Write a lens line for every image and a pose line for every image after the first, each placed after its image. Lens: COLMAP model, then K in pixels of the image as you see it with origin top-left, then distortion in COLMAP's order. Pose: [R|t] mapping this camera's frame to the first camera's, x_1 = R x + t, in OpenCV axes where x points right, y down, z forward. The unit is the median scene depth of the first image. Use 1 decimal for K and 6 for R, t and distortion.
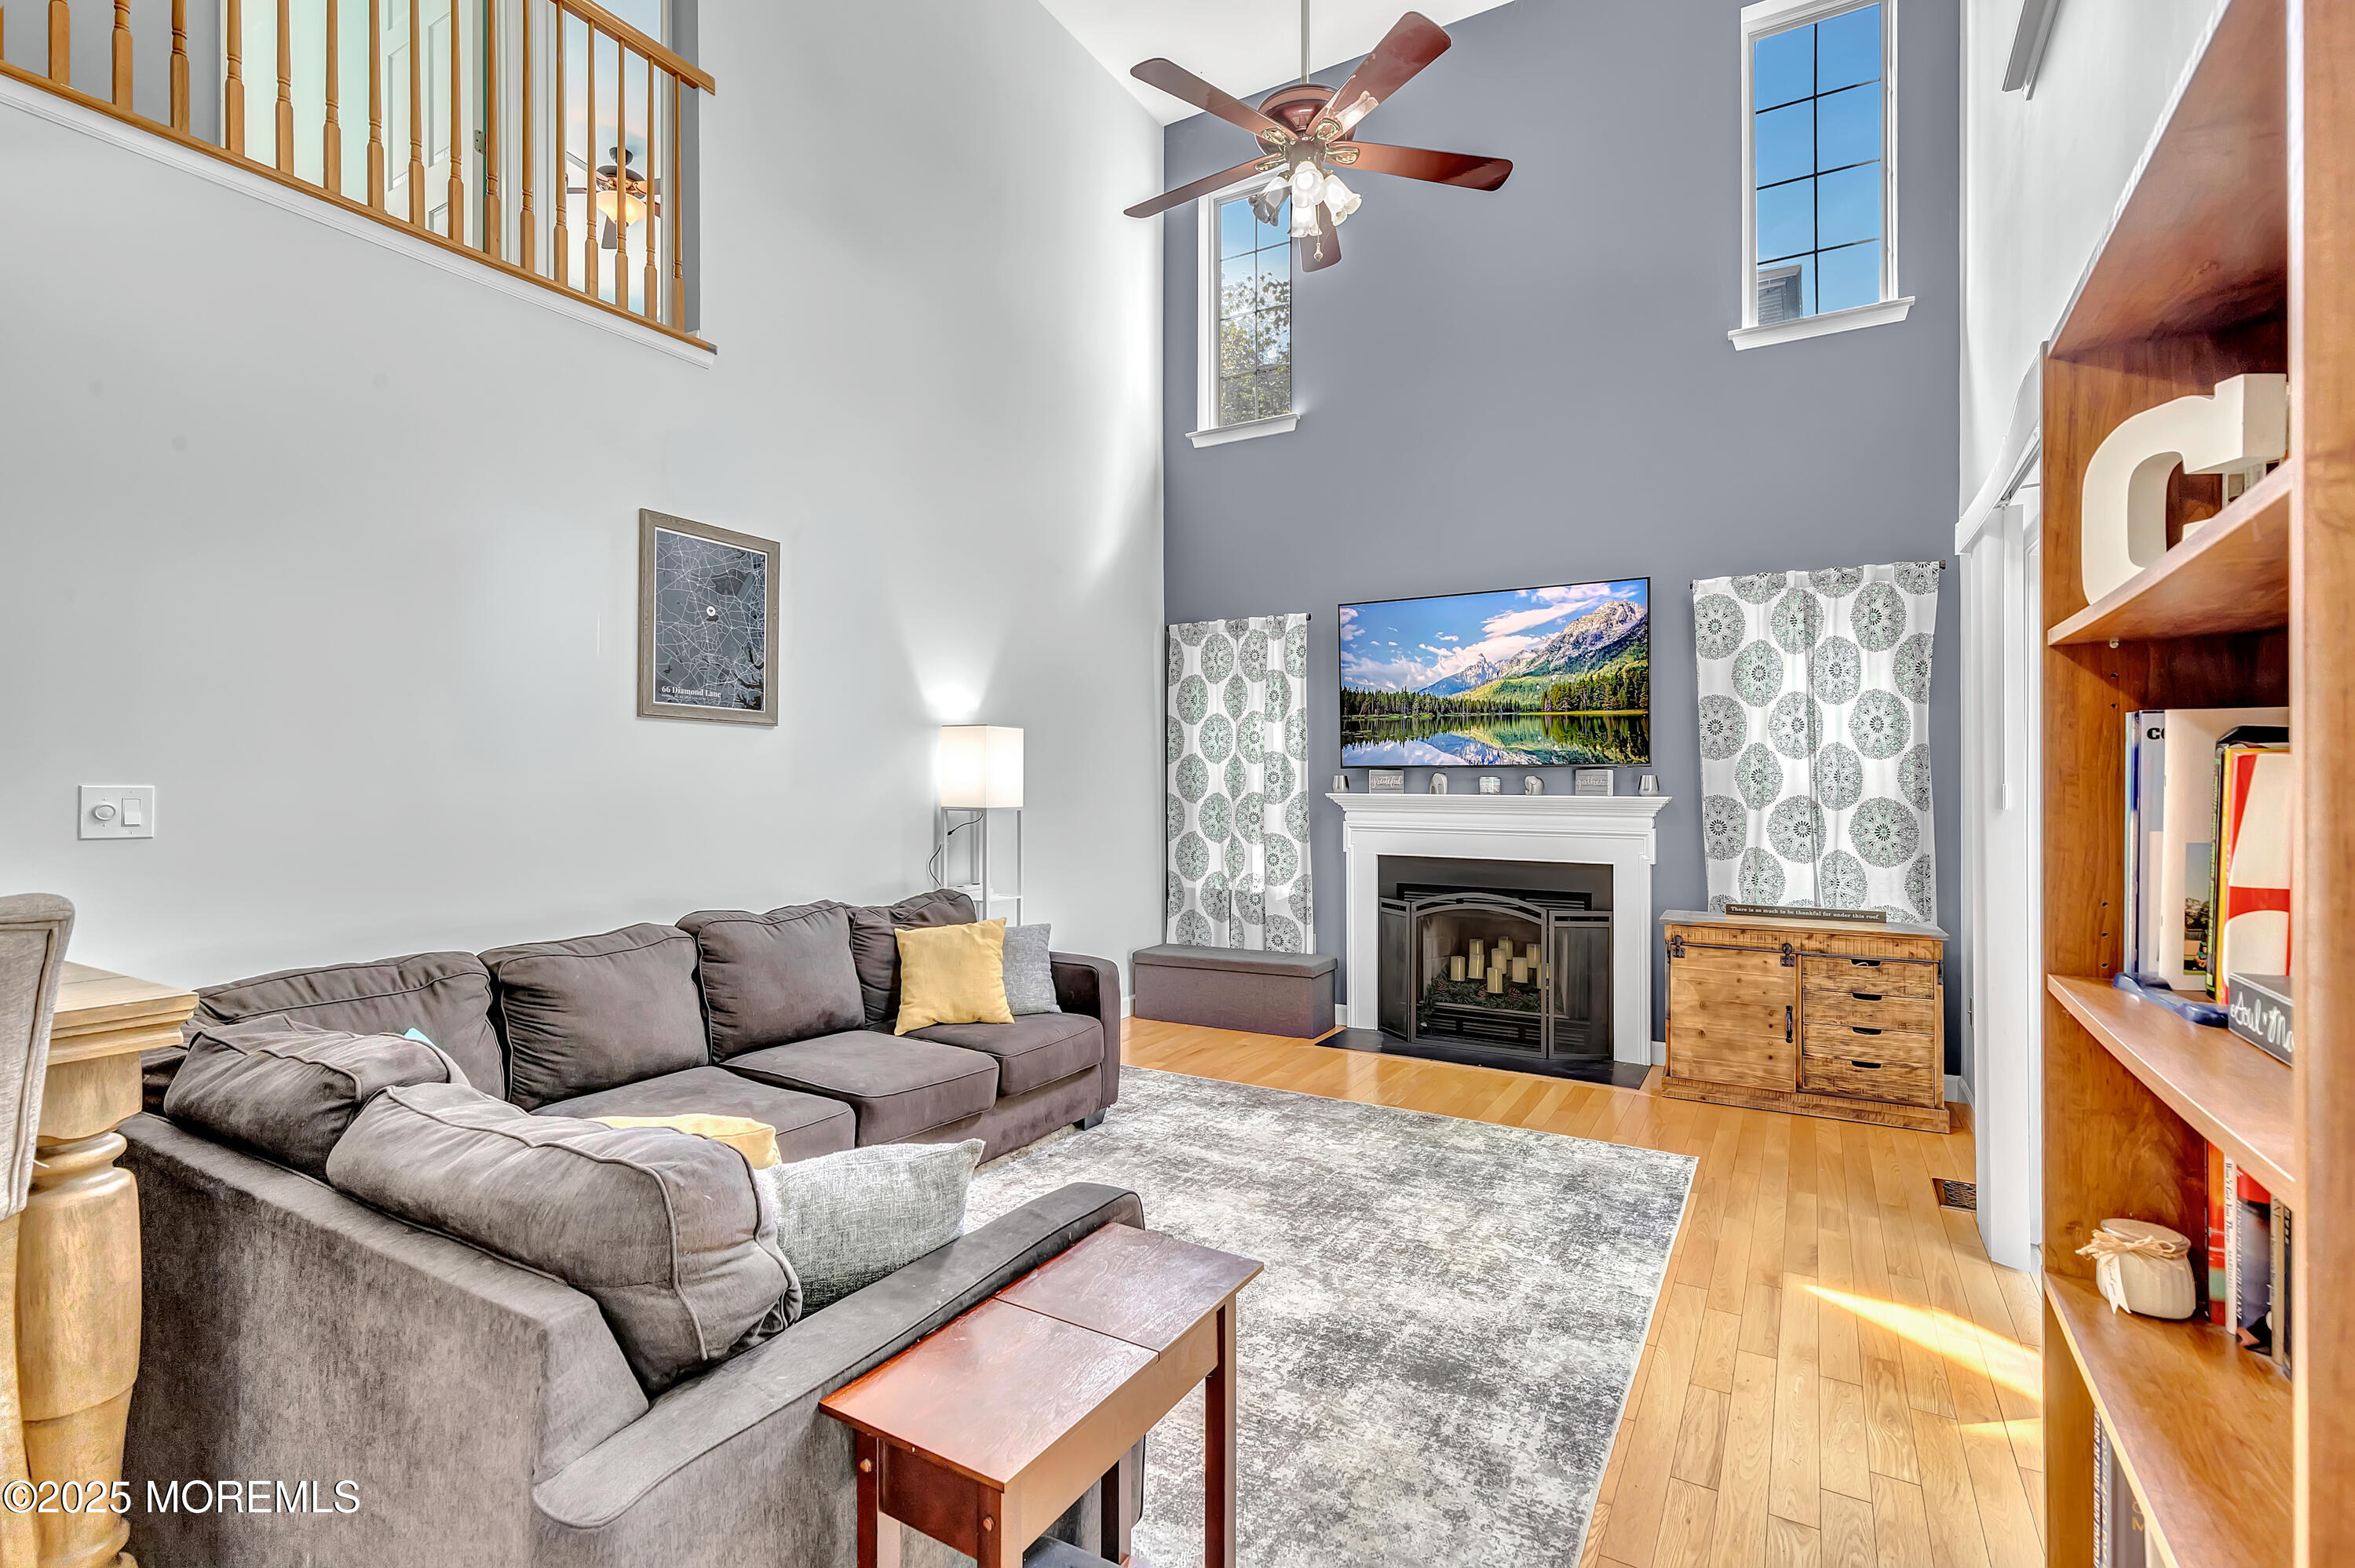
lens RADIAL K [[1070.1, 0, 1178.5], [0, 1070.1, 788.0], [0, 0, 1]] dist [0.007995, -0.002104]
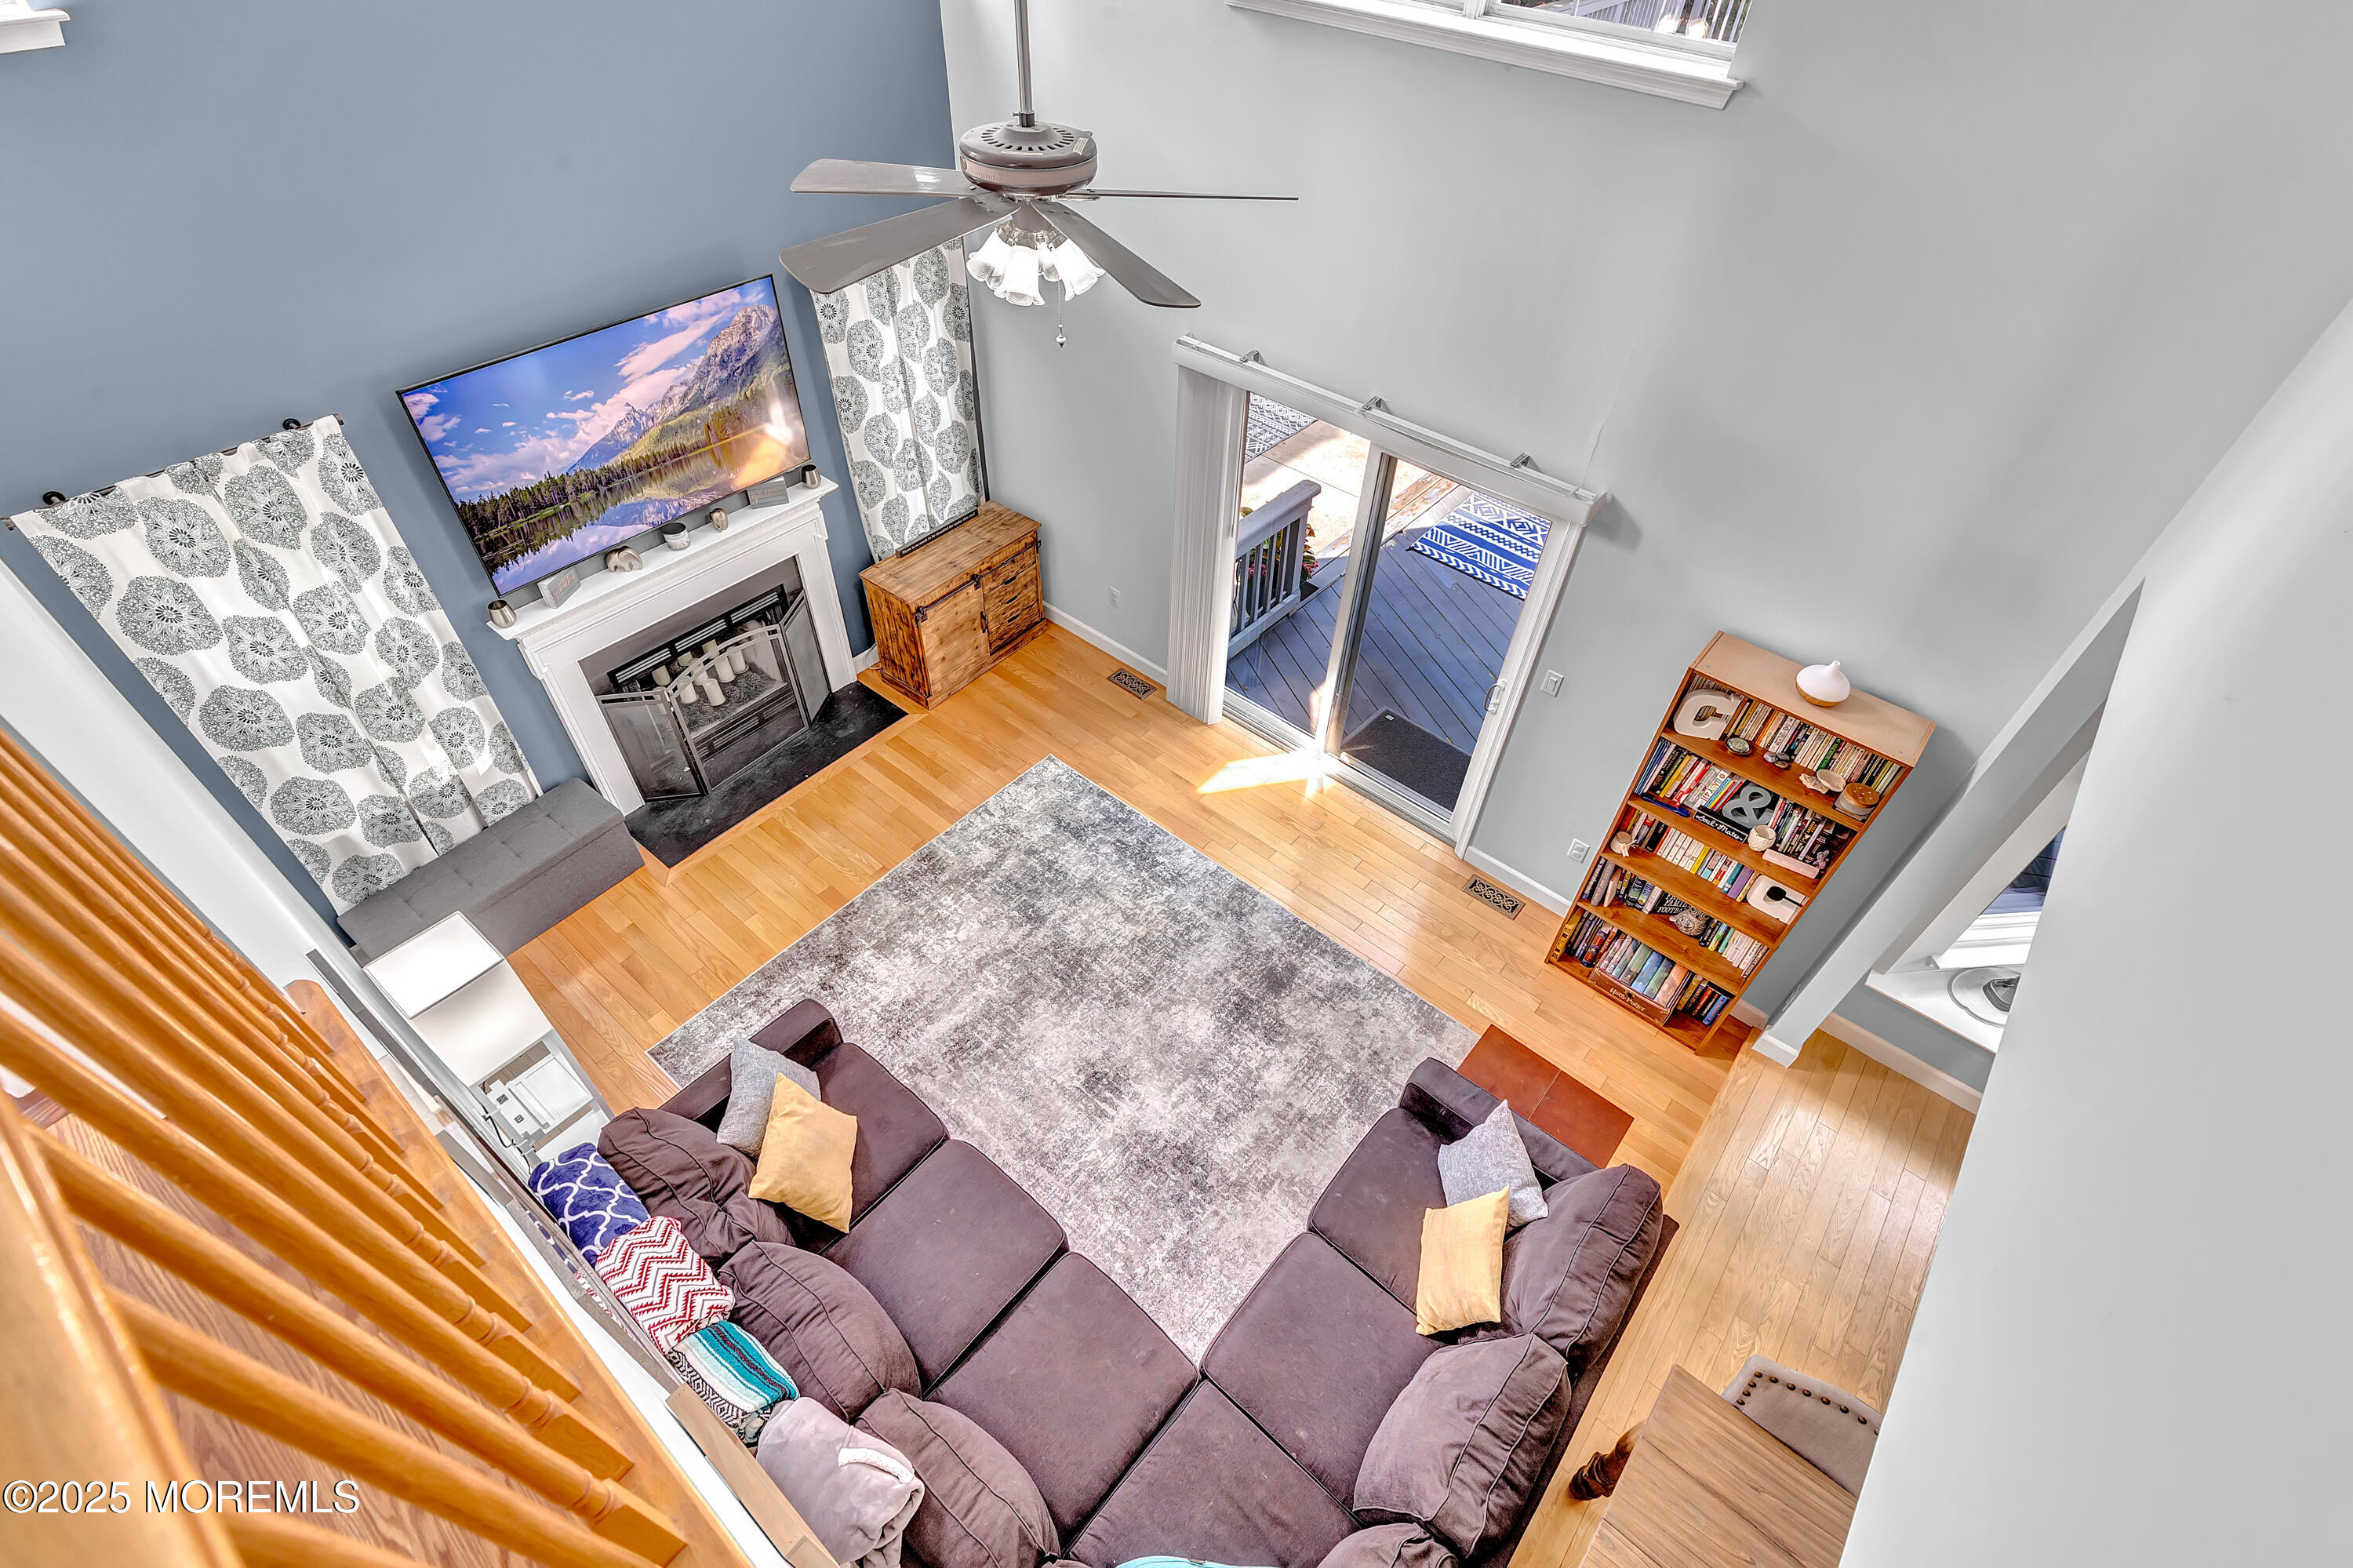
lens RADIAL K [[1069.4, 0, 1174.3], [0, 1069.4, 791.2], [0, 0, 1]] dist [0.007995, -0.002104]
pose [[0.154355, -0.707555, 0.689595, -0.419363], [-0.041679, 0.692675, 0.720044, -0.521872], [-0.987136, -0.139884, 0.077428, 0.485657]]
